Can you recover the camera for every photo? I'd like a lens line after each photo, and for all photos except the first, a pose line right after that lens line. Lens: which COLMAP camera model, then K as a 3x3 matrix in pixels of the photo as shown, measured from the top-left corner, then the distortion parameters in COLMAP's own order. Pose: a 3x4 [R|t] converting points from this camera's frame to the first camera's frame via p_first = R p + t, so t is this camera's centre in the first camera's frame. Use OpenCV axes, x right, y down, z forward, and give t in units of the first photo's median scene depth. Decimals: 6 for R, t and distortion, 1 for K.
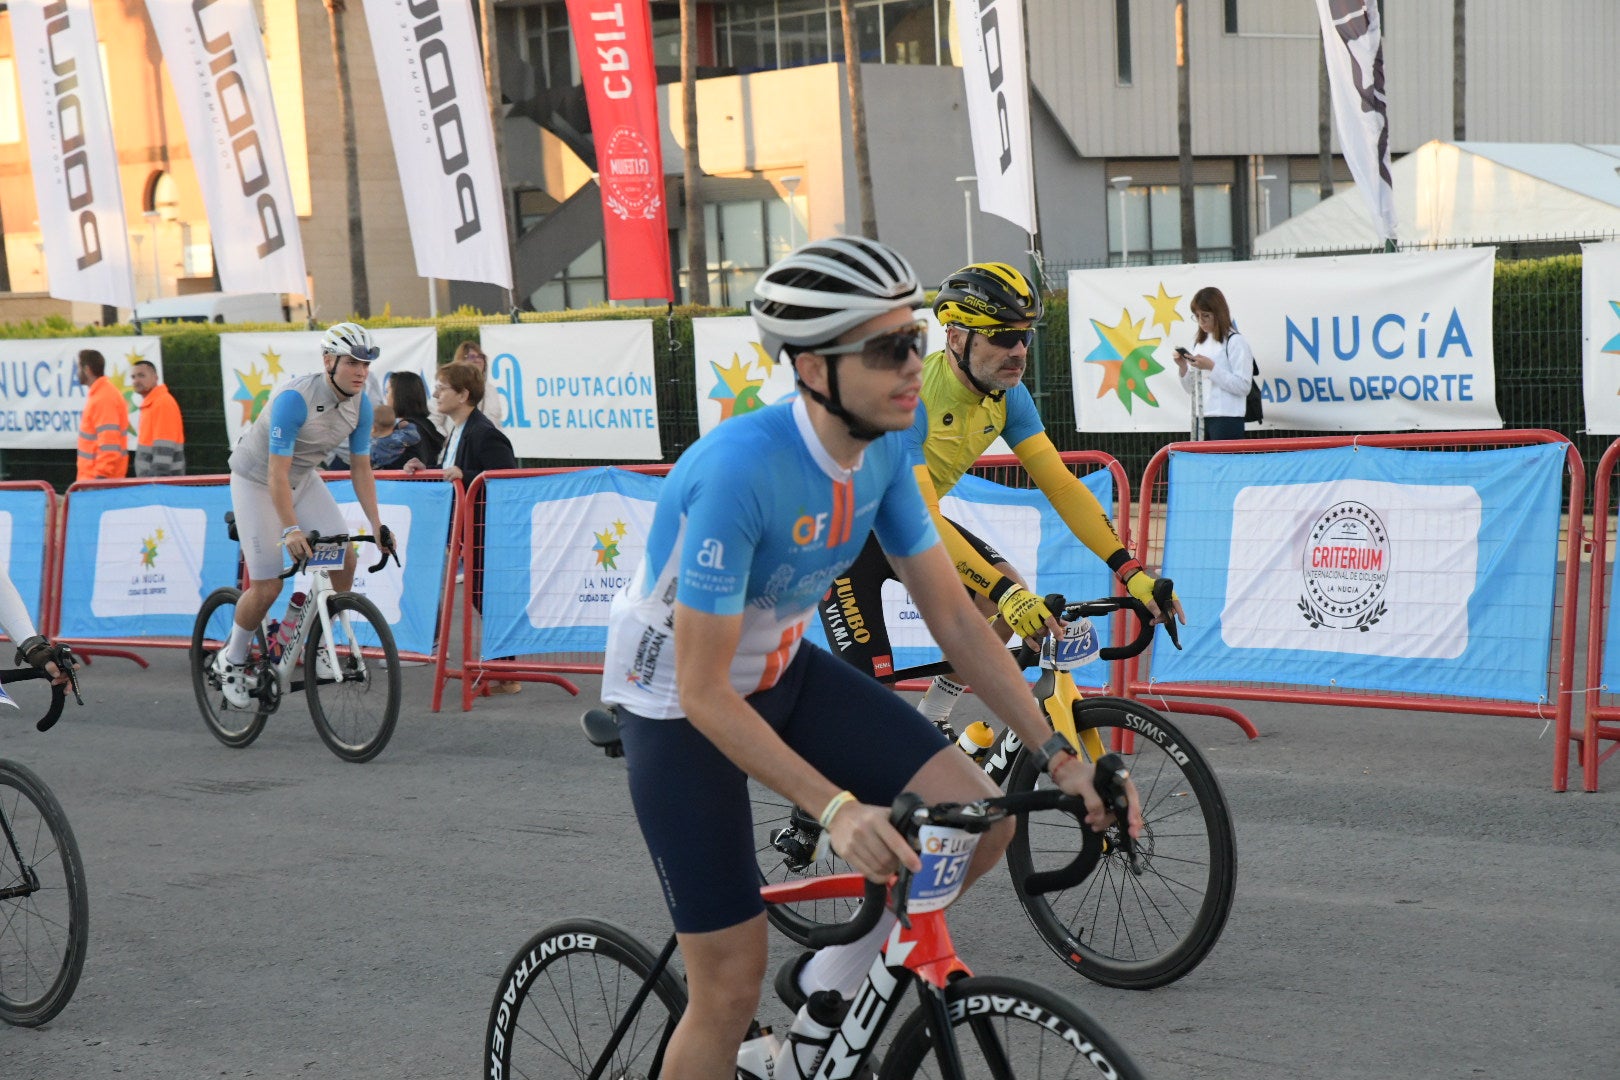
lens RADIAL K [[2922.3, 0, 797.7], [0, 2922.3, 536.5], [0, 0, 1]] dist [0.215017, 0.000000]
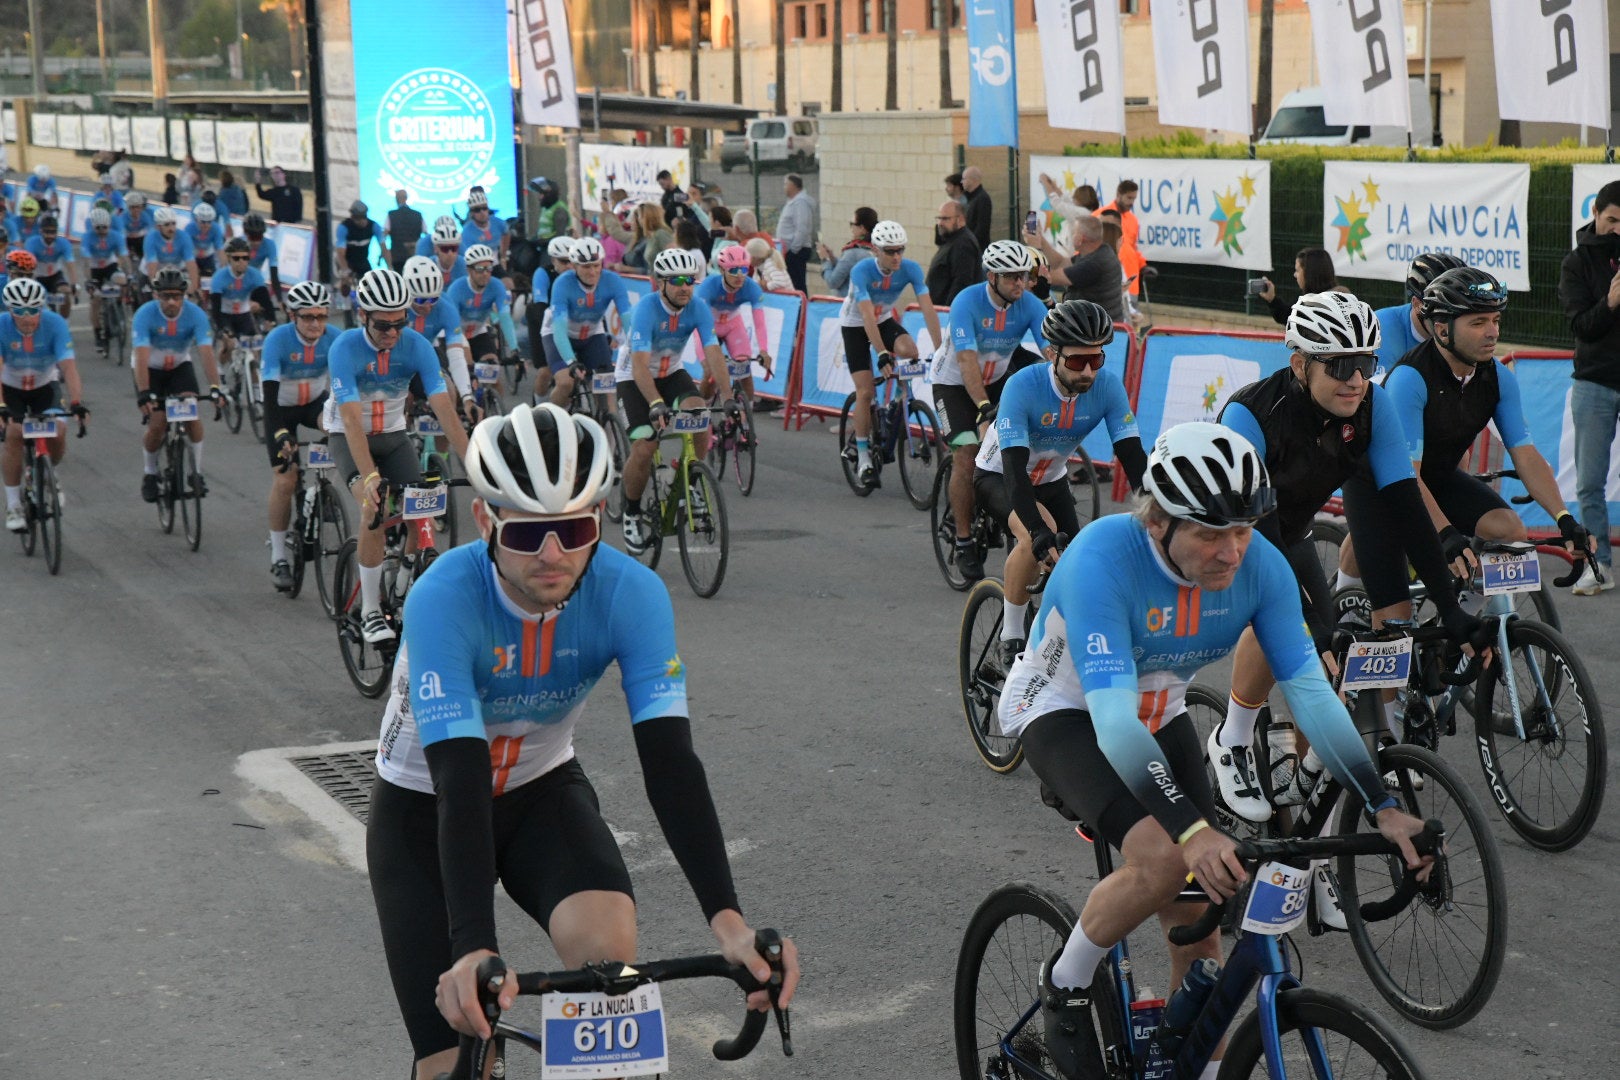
lens RADIAL K [[2922.3, 0, 830.4], [0, 2922.3, 514.9], [0, 0, 1]] dist [0.215017, 0.000000]
pose [[0.928439, 0.078111, -0.363179, 0.046614], [-0.051855, 0.995323, 0.081506, -0.030415], [0.367847, -0.056841, 0.928147, -0.065085]]
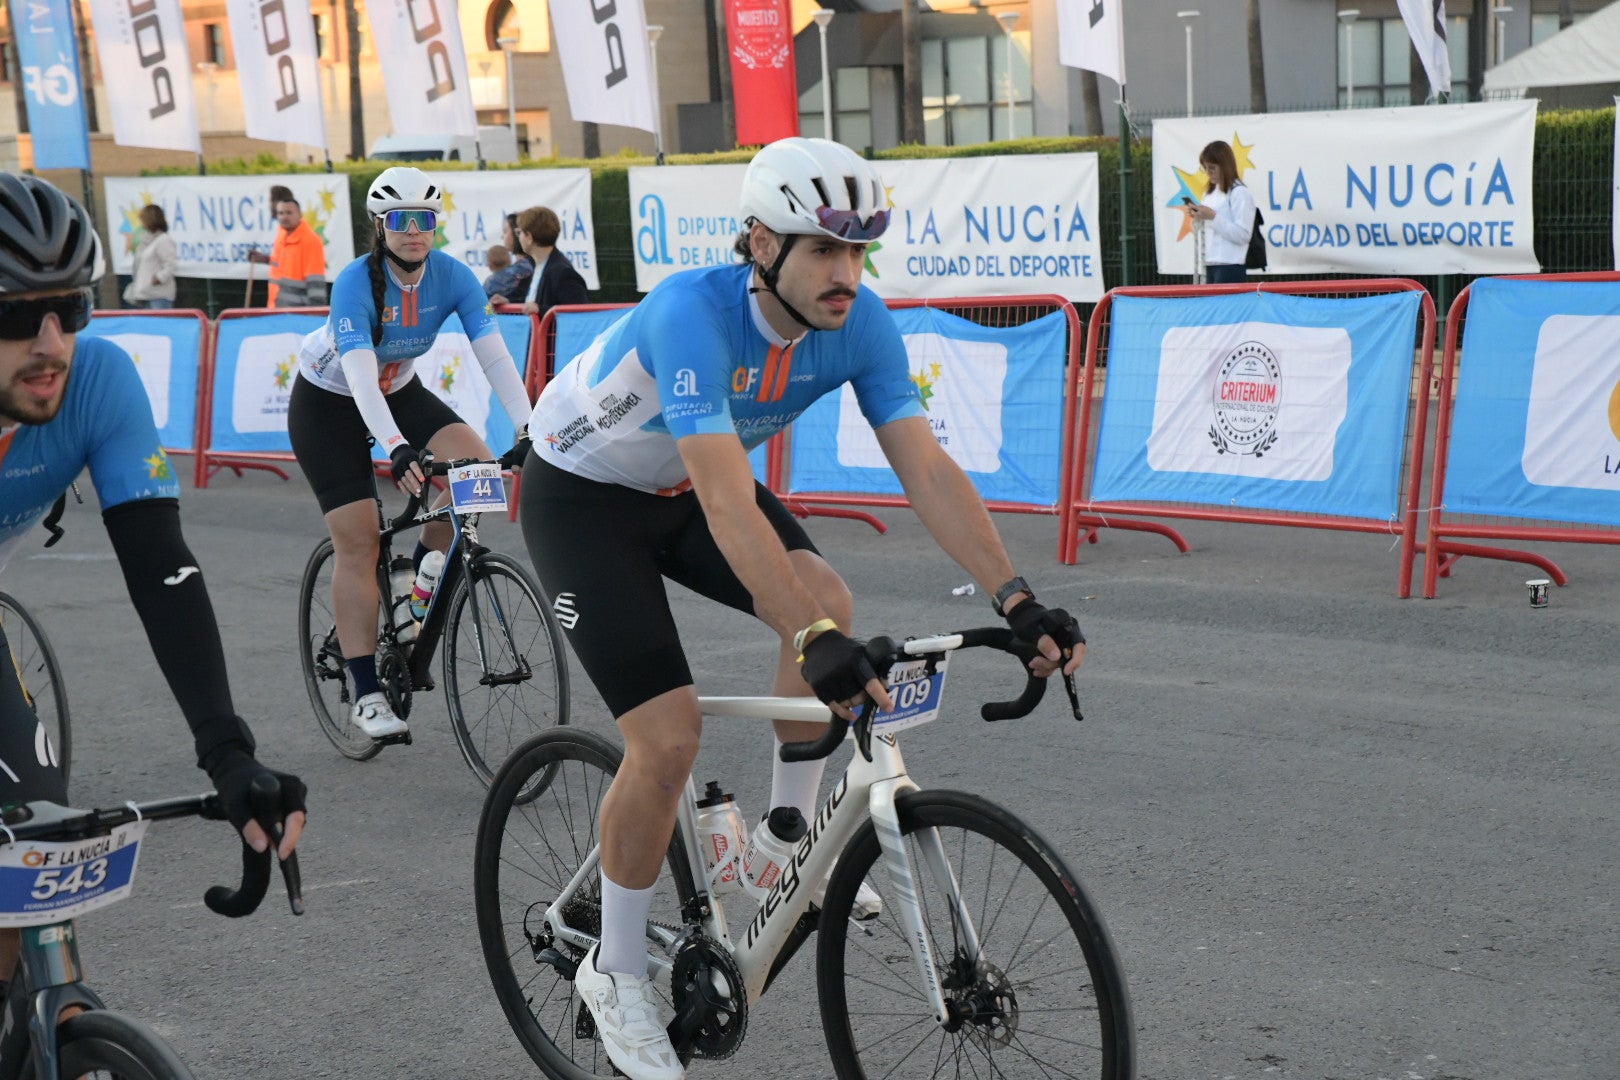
lens RADIAL K [[2922.3, 0, 796.4], [0, 2922.3, 525.5], [0, 0, 1]] dist [0.215017, 0.000000]
pose [[0.995745, 0.017251, -0.090520, 0.067989], [-0.012462, 0.998505, 0.053215, 0.000424], [0.091303, -0.051860, 0.994472, -0.078305]]
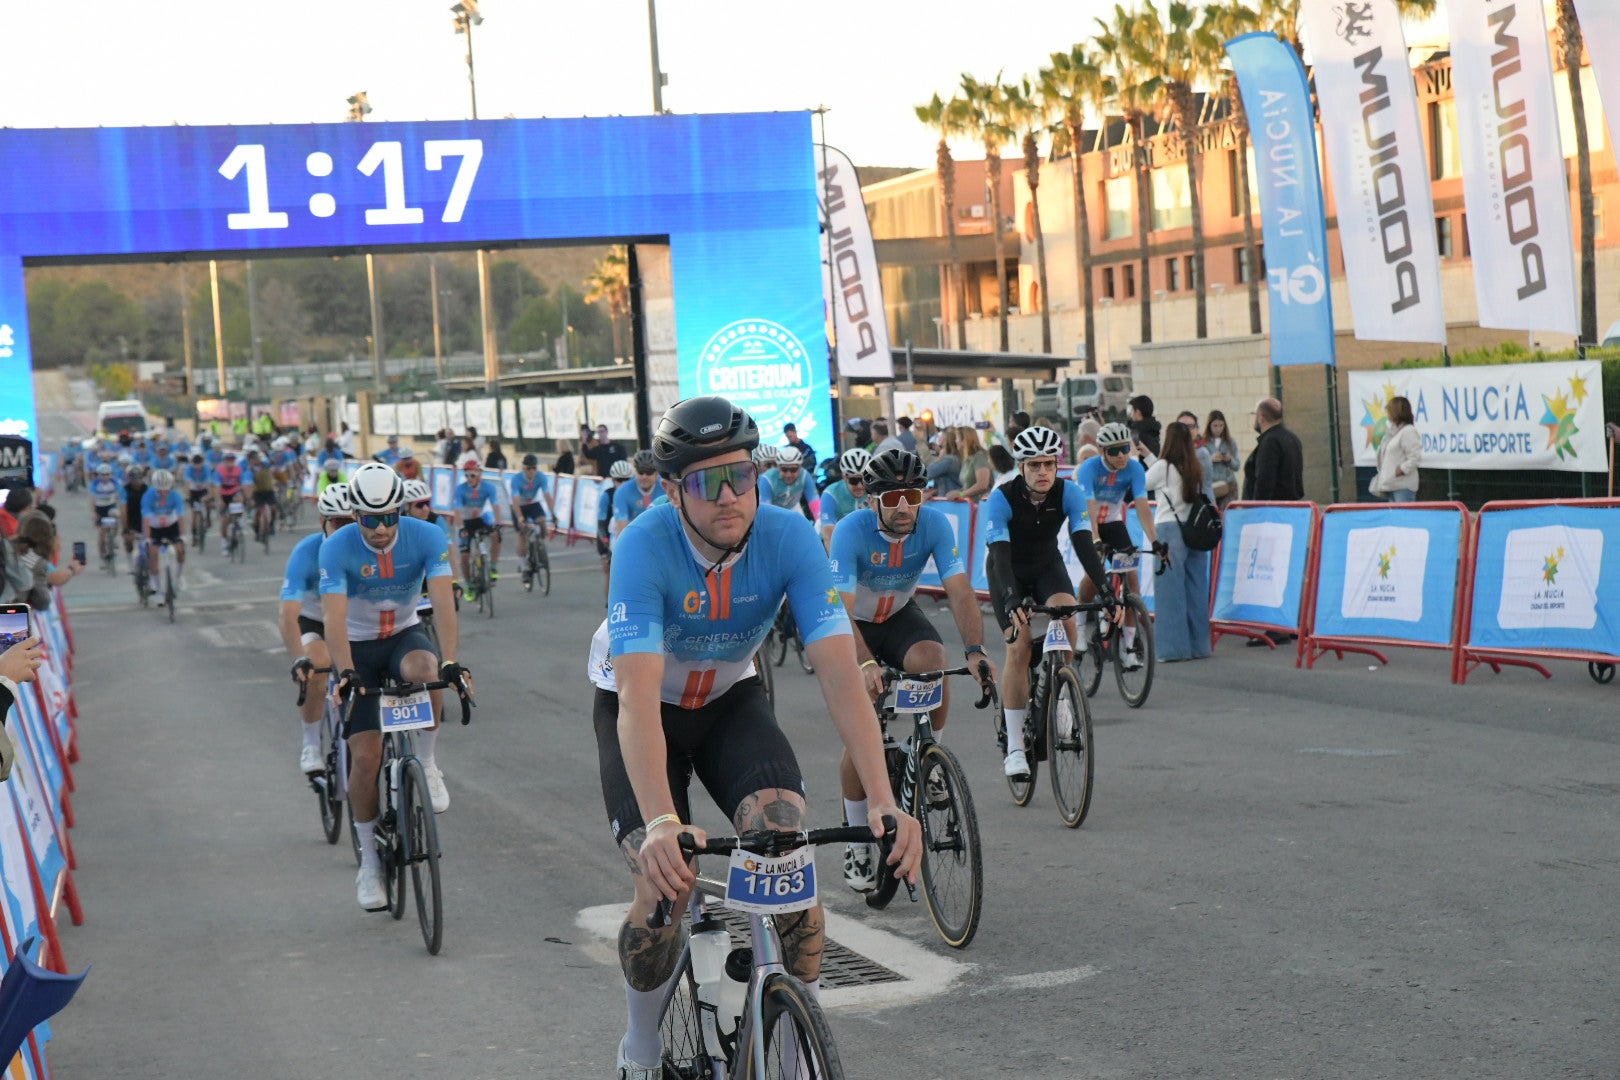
lens RADIAL K [[2922.3, 0, 836.3], [0, 2922.3, 542.1], [0, 0, 1]] dist [0.215017, 0.000000]
pose [[0.885802, 0.016950, -0.463754, 0.044245], [-0.018589, 0.999827, 0.001037, -0.000771], [0.463691, 0.007702, 0.885963, -0.063053]]
